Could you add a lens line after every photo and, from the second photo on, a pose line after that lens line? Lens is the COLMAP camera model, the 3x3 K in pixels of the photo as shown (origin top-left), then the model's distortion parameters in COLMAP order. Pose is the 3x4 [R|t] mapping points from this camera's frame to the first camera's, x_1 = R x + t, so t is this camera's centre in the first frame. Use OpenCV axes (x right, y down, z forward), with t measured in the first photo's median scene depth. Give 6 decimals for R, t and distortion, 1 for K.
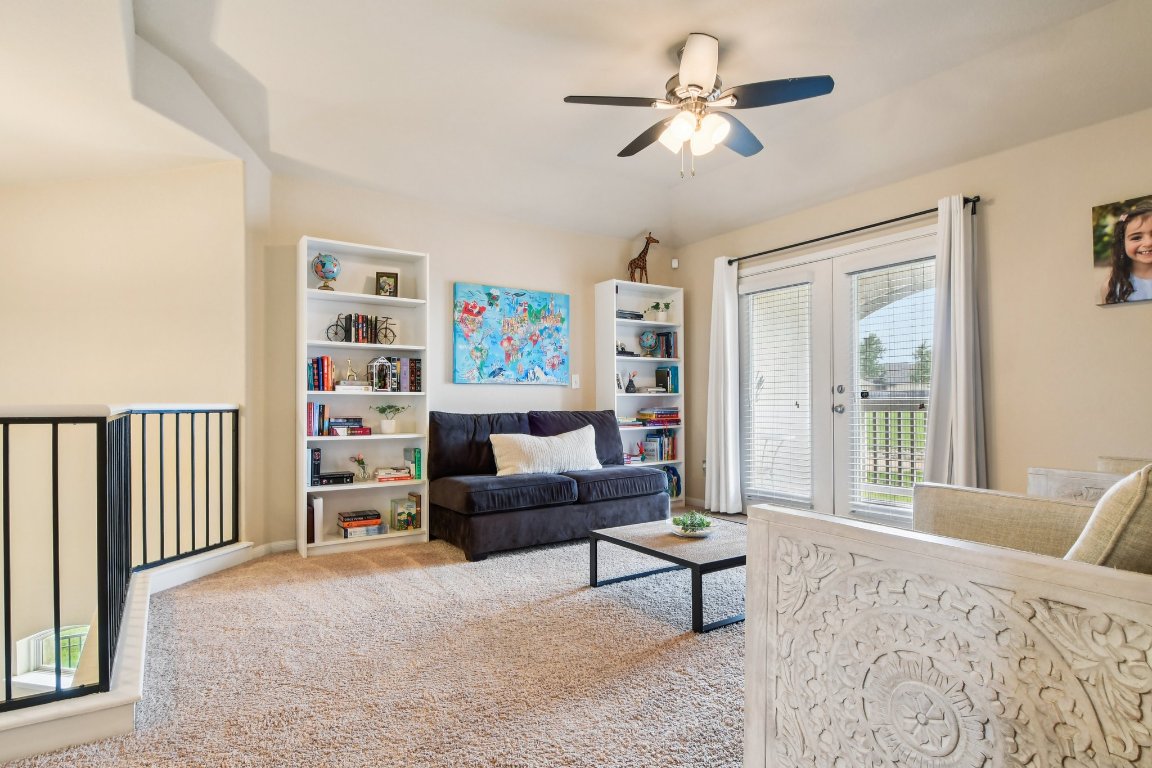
lens RADIAL K [[625.4, 0, 590.8], [0, 625.4, 406.8], [0, 0, 1]] dist [-0.002159, -0.013553]
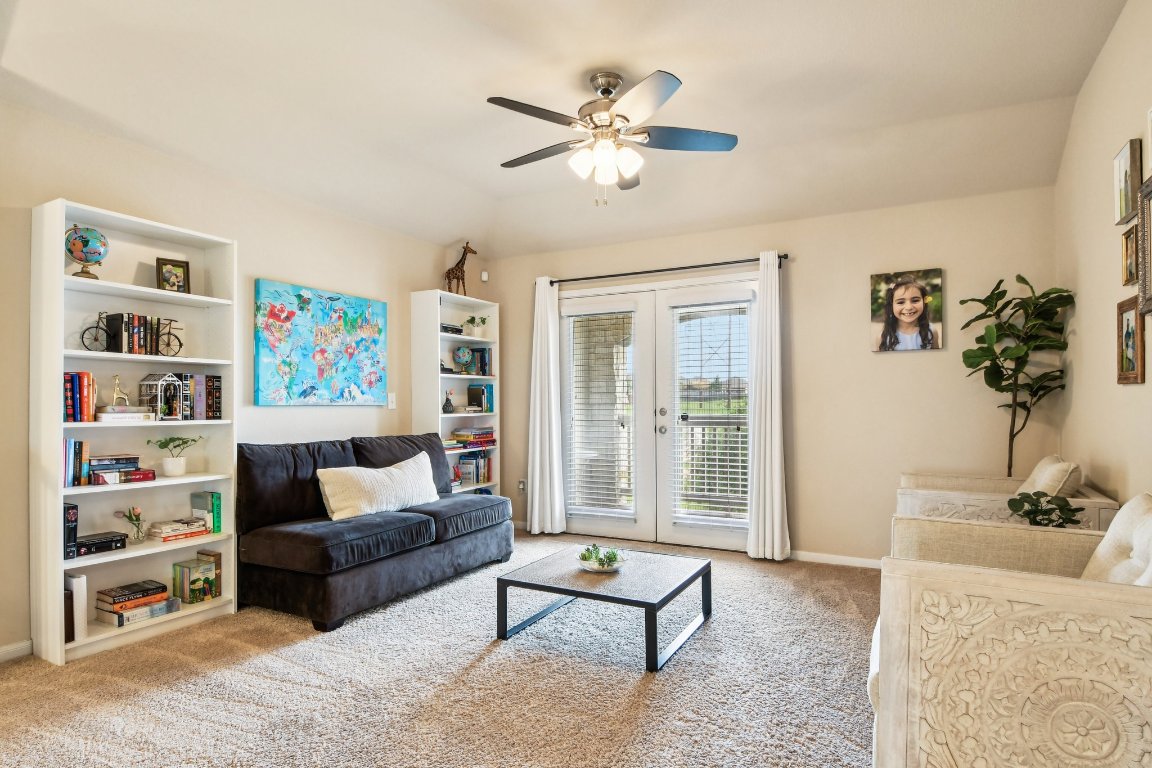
lens RADIAL K [[625.4, 0, 601.4], [0, 625.4, 406.8], [0, 0, 1]] dist [-0.002159, -0.013553]
pose [[0.876697, -0.000665, 0.481043, -0.254214], [0.002214, 0.999994, -0.002653, -0.039144], [-0.481038, 0.003391, 0.876693, 0.112027]]
